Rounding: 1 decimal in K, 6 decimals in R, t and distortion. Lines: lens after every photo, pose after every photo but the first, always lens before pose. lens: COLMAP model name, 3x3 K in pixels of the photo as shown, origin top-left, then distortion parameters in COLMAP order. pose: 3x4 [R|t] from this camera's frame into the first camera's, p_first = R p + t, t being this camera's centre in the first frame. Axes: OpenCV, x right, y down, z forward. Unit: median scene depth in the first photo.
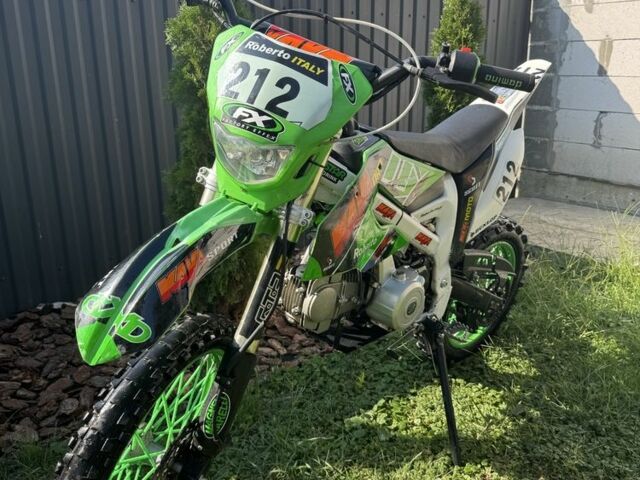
lens RADIAL K [[592.4, 0, 319.2], [0, 592.4, 242.6], [0, 0, 1]] dist [-0.002116, 0.000000]
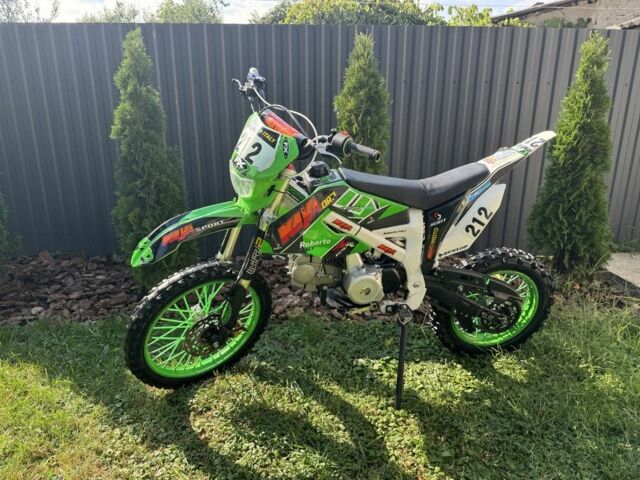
lens RADIAL K [[448.5, 0, 319.9], [0, 448.5, 239.9], [0, 0, 1]] dist [0.000851, -0.000925]
pose [[0.813565, 0.177309, -0.553782, 0.669670], [-0.178313, 0.982565, 0.052635, -0.059689], [0.553459, 0.055925, 0.830997, -0.045606]]
